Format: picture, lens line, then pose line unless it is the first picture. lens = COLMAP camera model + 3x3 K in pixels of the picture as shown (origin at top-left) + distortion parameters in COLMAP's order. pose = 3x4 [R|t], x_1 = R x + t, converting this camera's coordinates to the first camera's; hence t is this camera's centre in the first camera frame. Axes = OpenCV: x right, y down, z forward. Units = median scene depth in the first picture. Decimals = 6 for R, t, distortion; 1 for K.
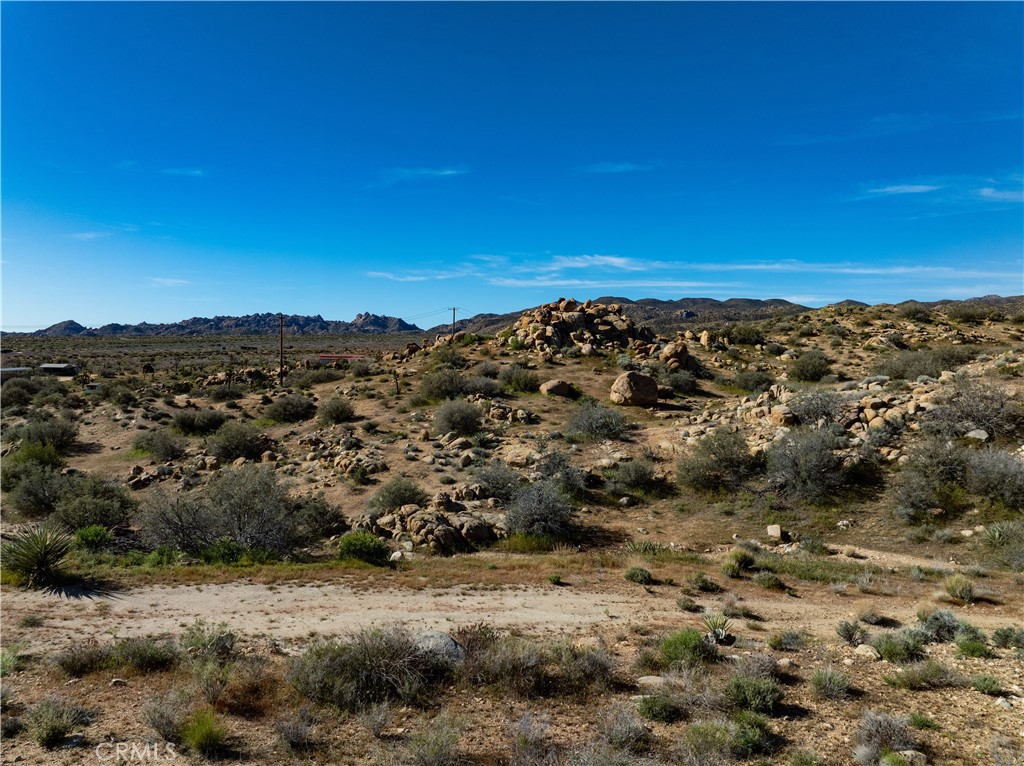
lens RADIAL K [[678.5, 0, 512.0], [0, 678.5, 383.0], [0, 0, 1]] dist [-0.033853, 0.000822]
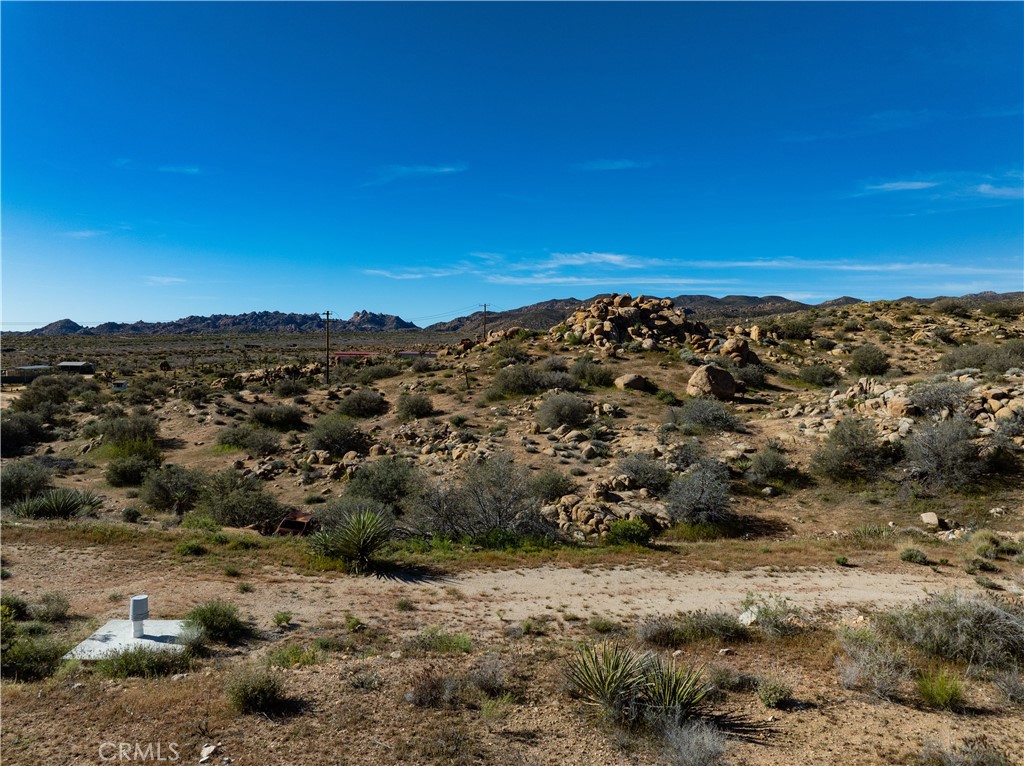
lens RADIAL K [[678.5, 0, 512.0], [0, 678.5, 383.0], [0, 0, 1]] dist [-0.033853, 0.000822]
pose [[0.999989, -0.002999, 0.003535, -0.122906], [0.002986, 0.999989, 0.003555, 0.004728], [-0.003546, -0.003544, 0.999987, -0.002932]]
